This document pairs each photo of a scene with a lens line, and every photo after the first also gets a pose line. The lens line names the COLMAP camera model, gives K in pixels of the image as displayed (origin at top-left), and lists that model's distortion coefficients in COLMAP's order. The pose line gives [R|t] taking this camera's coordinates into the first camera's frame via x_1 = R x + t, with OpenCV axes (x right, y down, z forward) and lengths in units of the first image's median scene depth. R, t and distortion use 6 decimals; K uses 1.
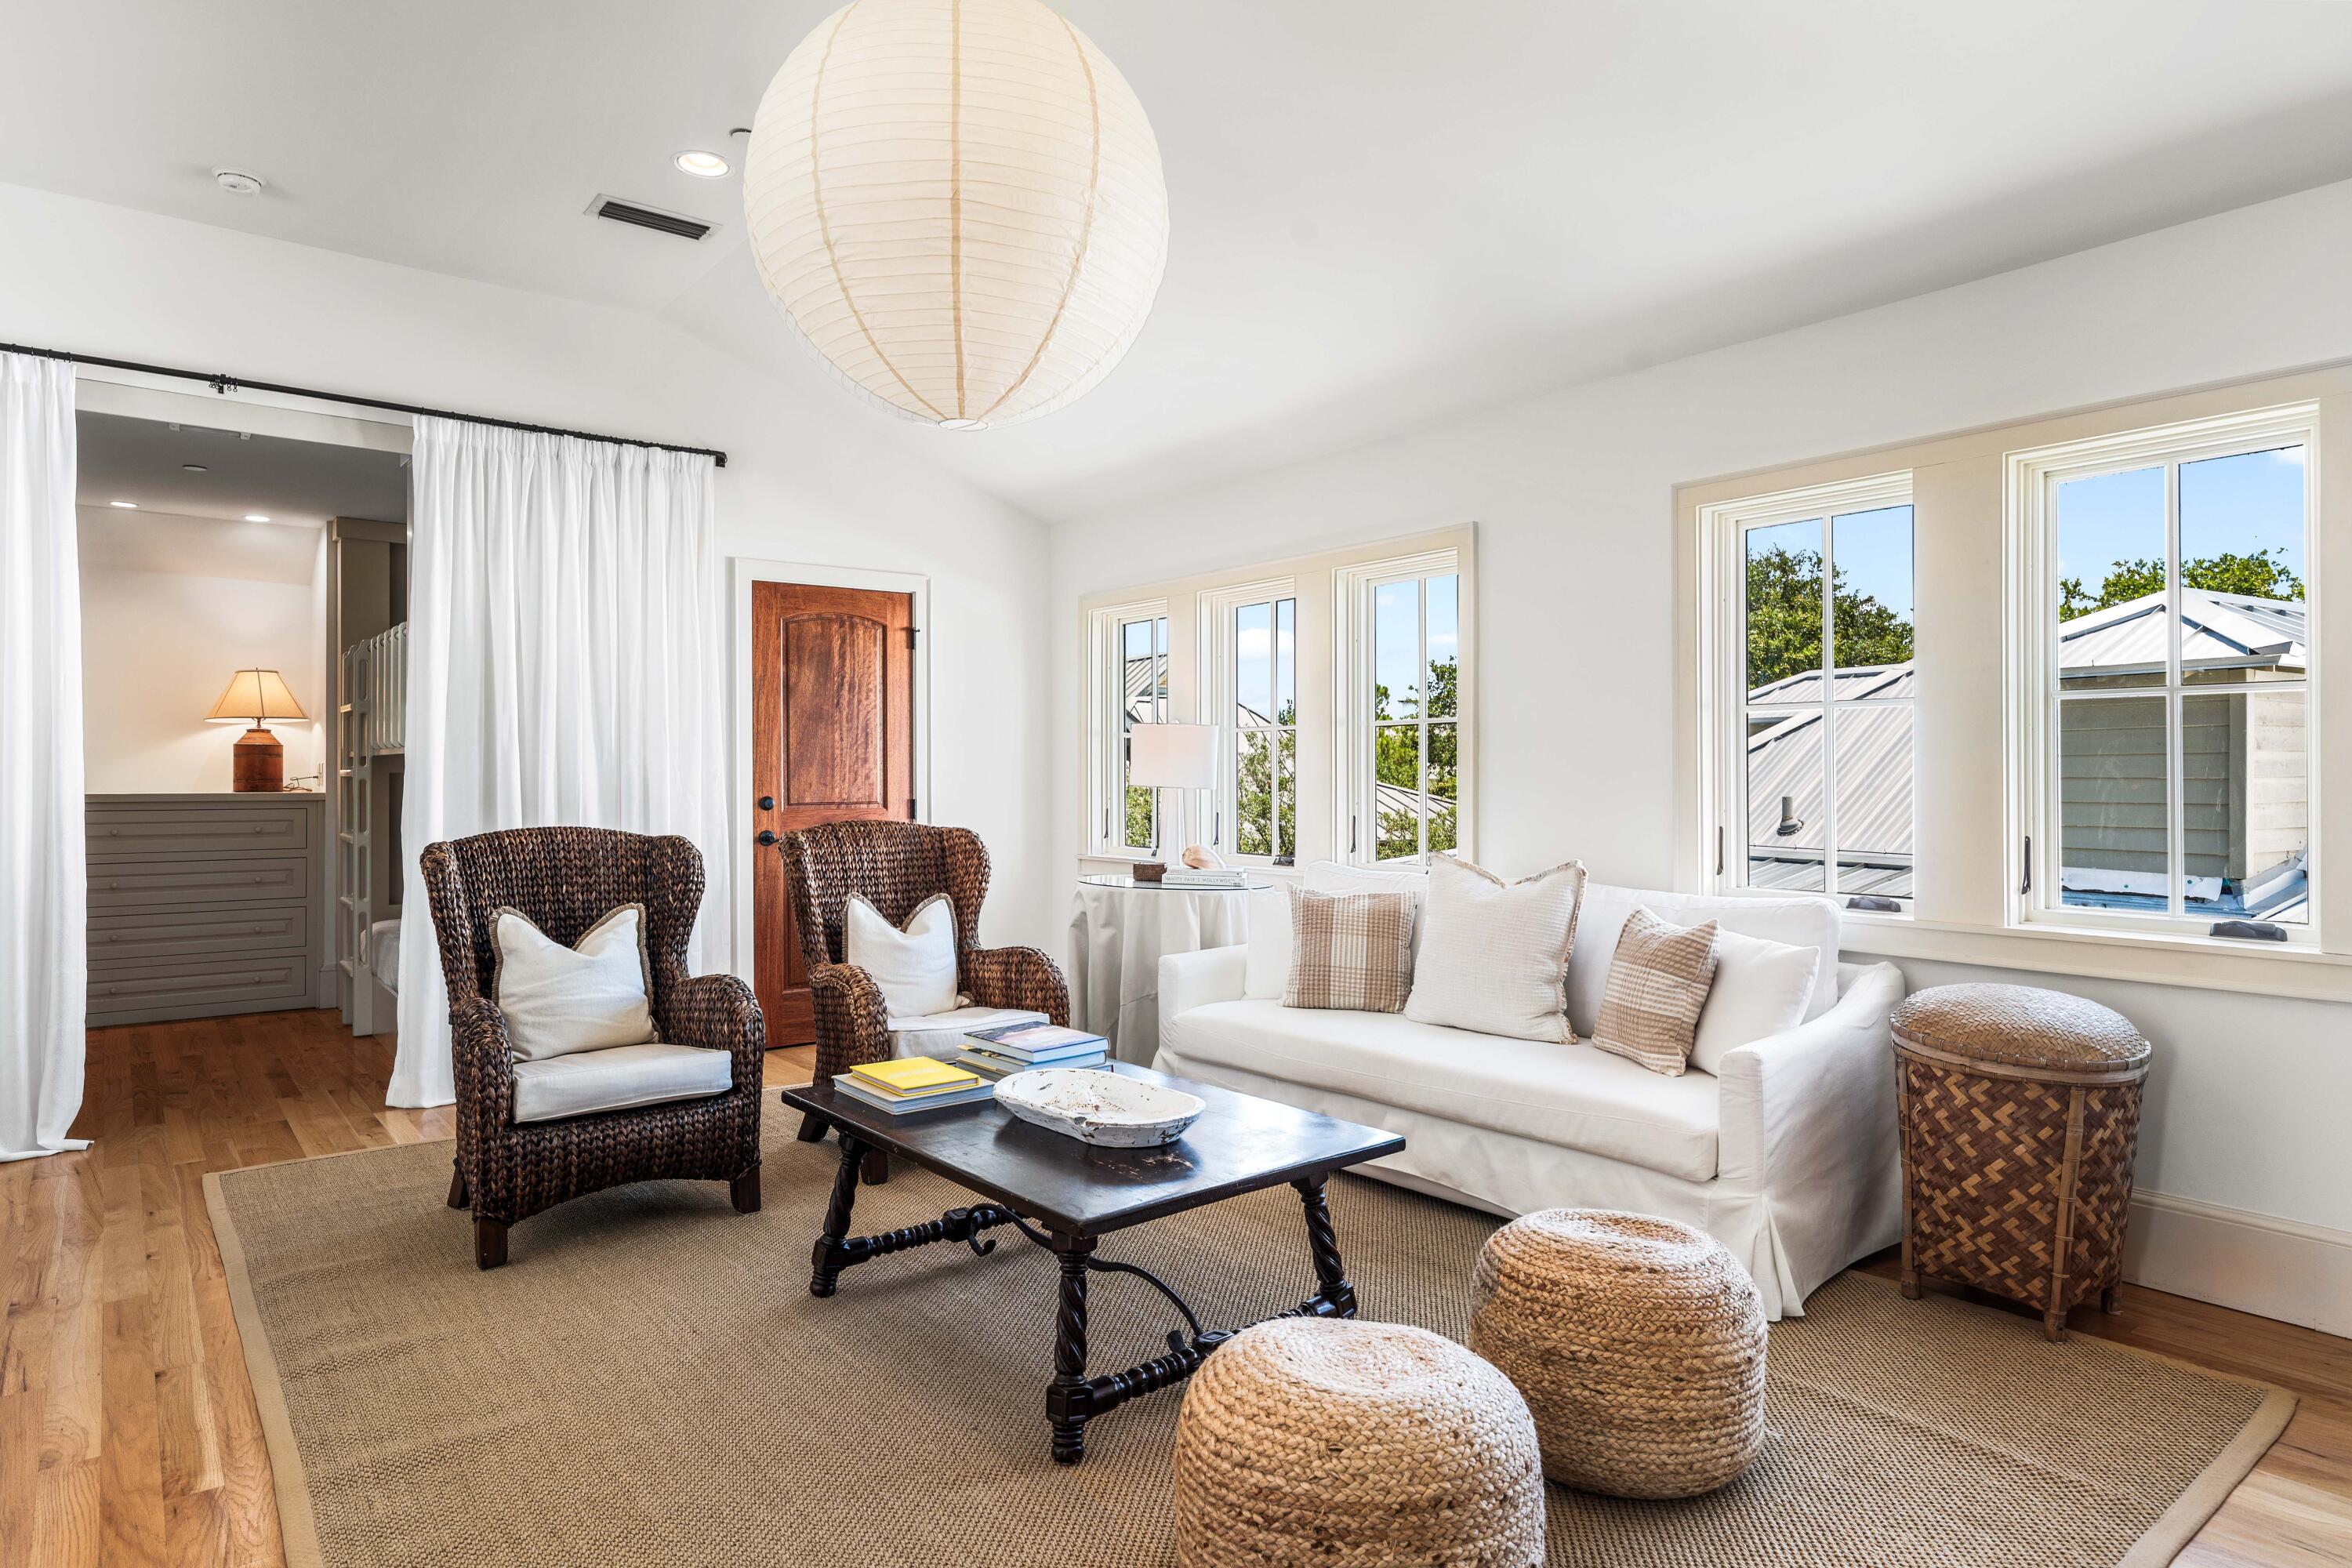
lens RADIAL K [[1354.7, 0, 1179.3], [0, 1354.7, 774.1], [0, 0, 1]] dist [0.001889, 0.000639]
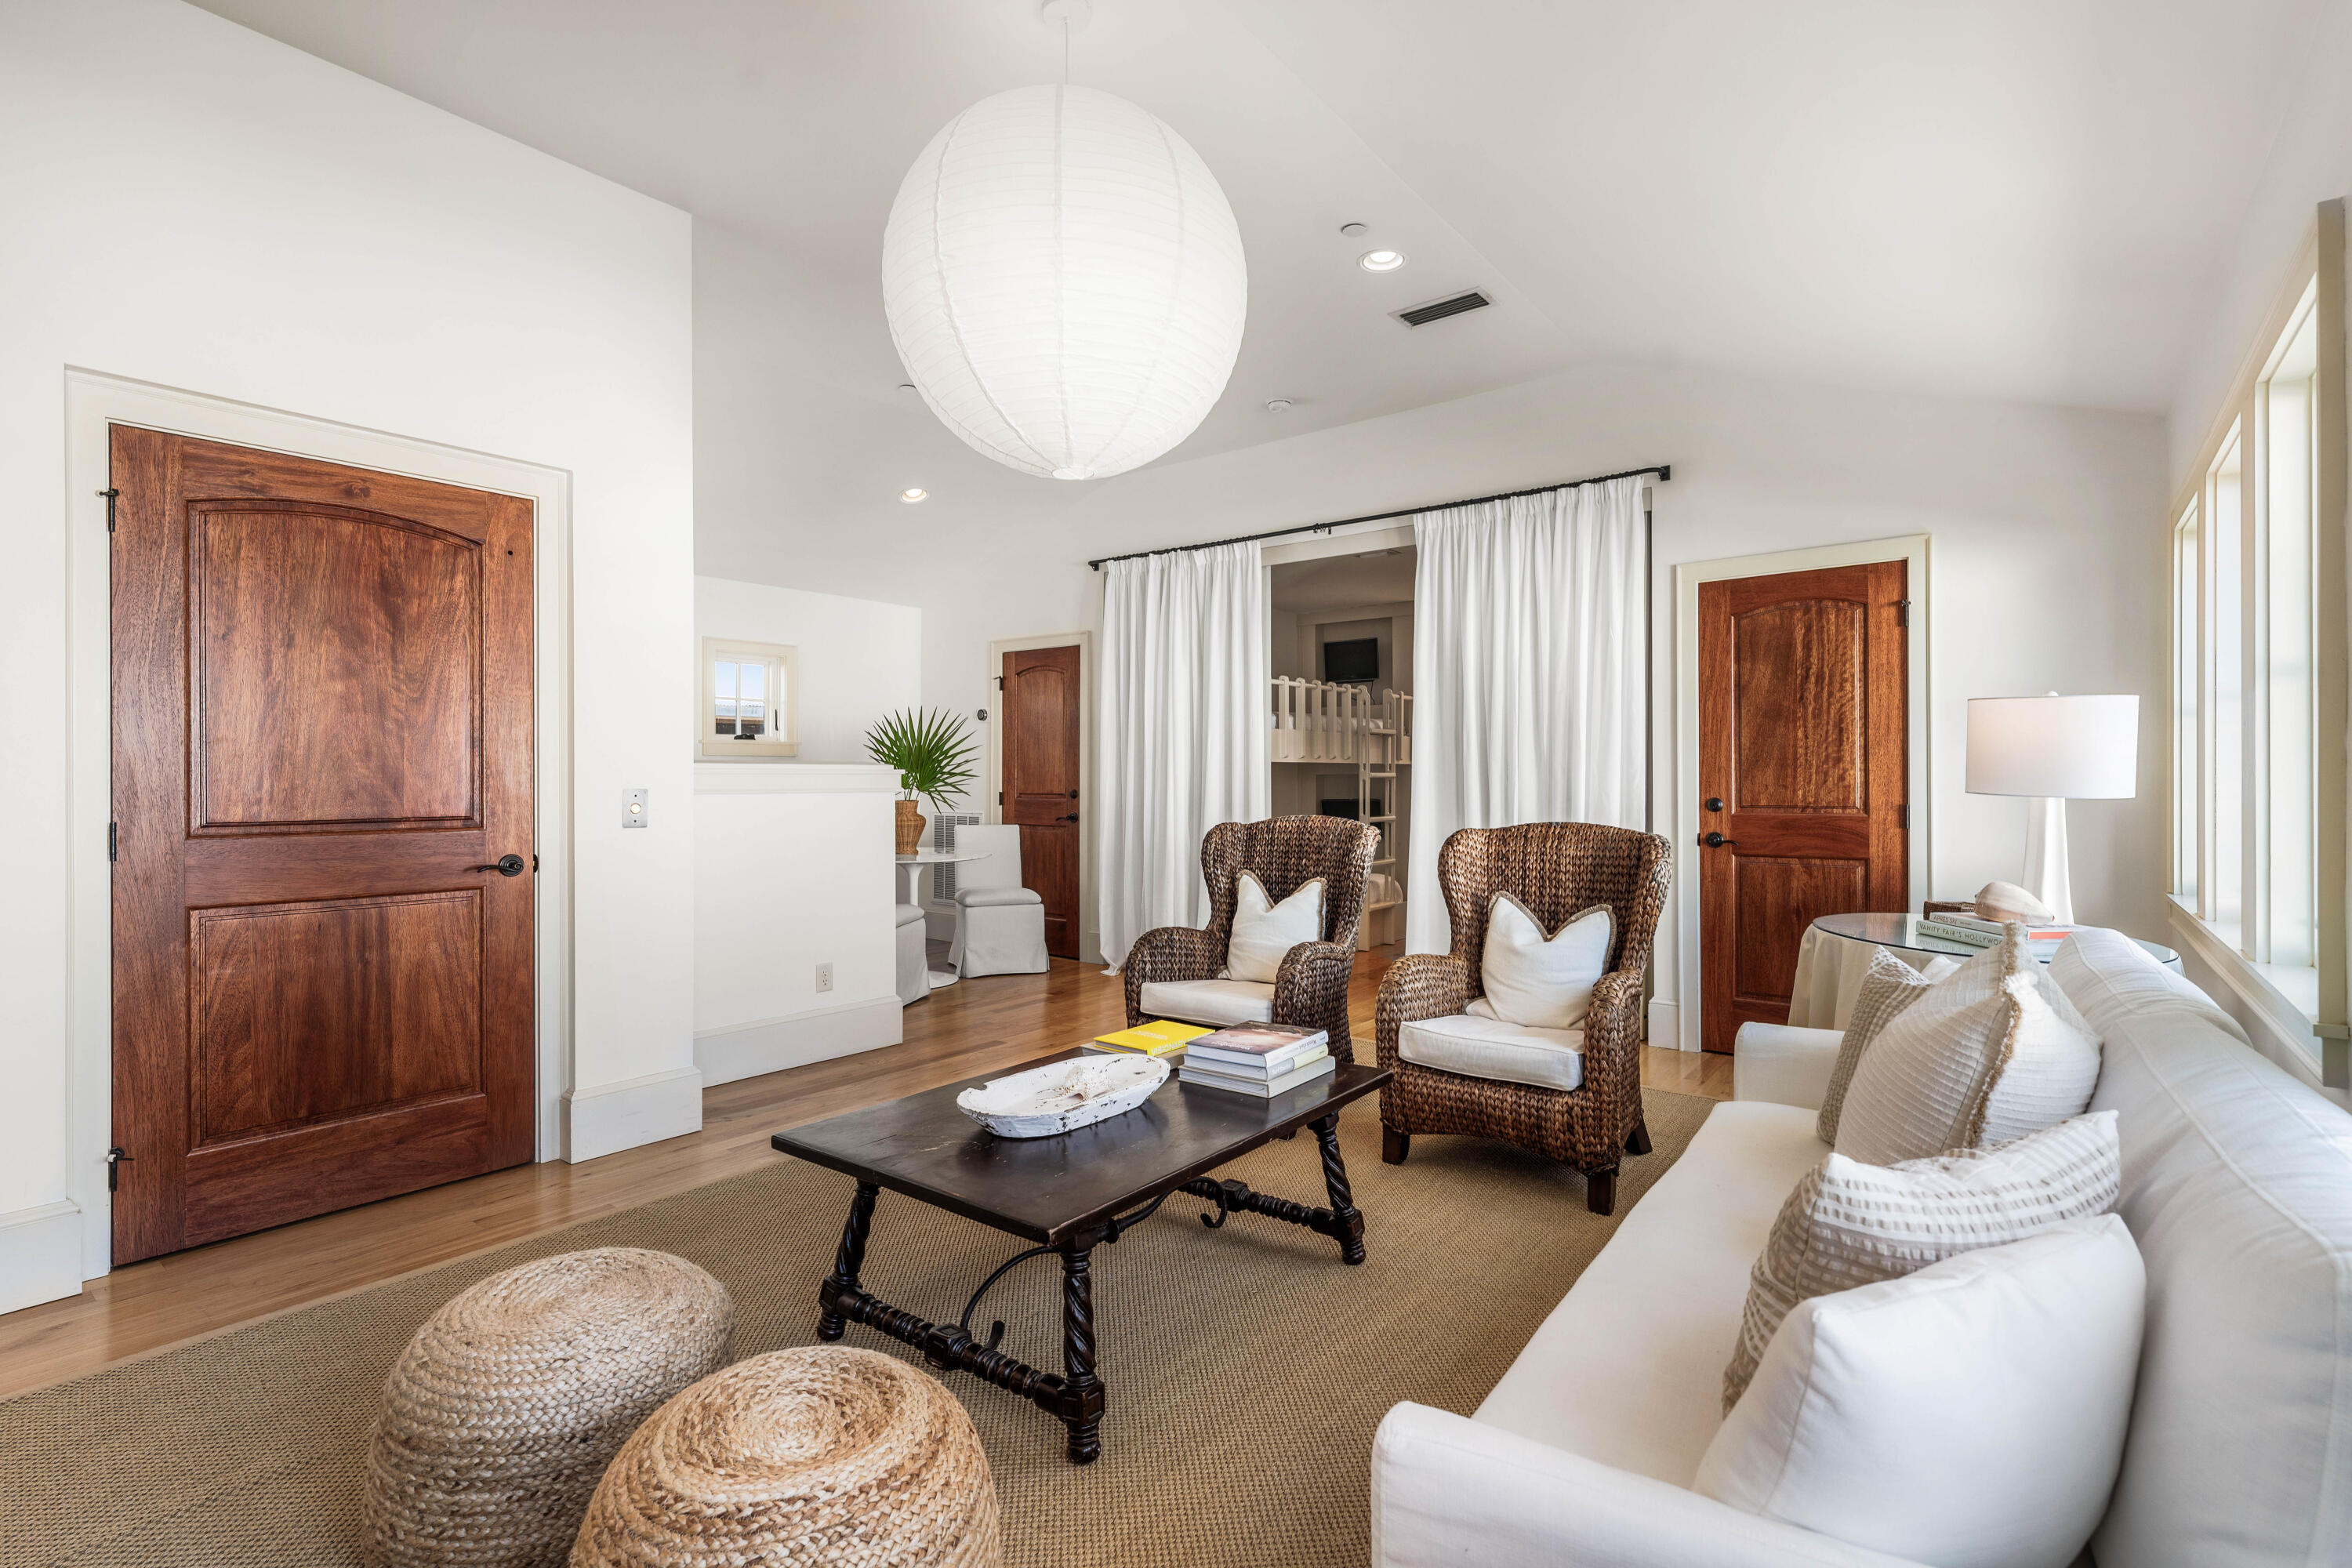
lens RADIAL K [[1083.4, 0, 1182.8], [0, 1083.4, 781.9], [0, 0, 1]] dist [0.000389, 0.000011]
pose [[0.232291, 0.000106, -0.972646, 0.377800], [0.001371, 0.999999, 0.000437, 0.003942], [0.972645, -0.001435, 0.232290, 0.435839]]
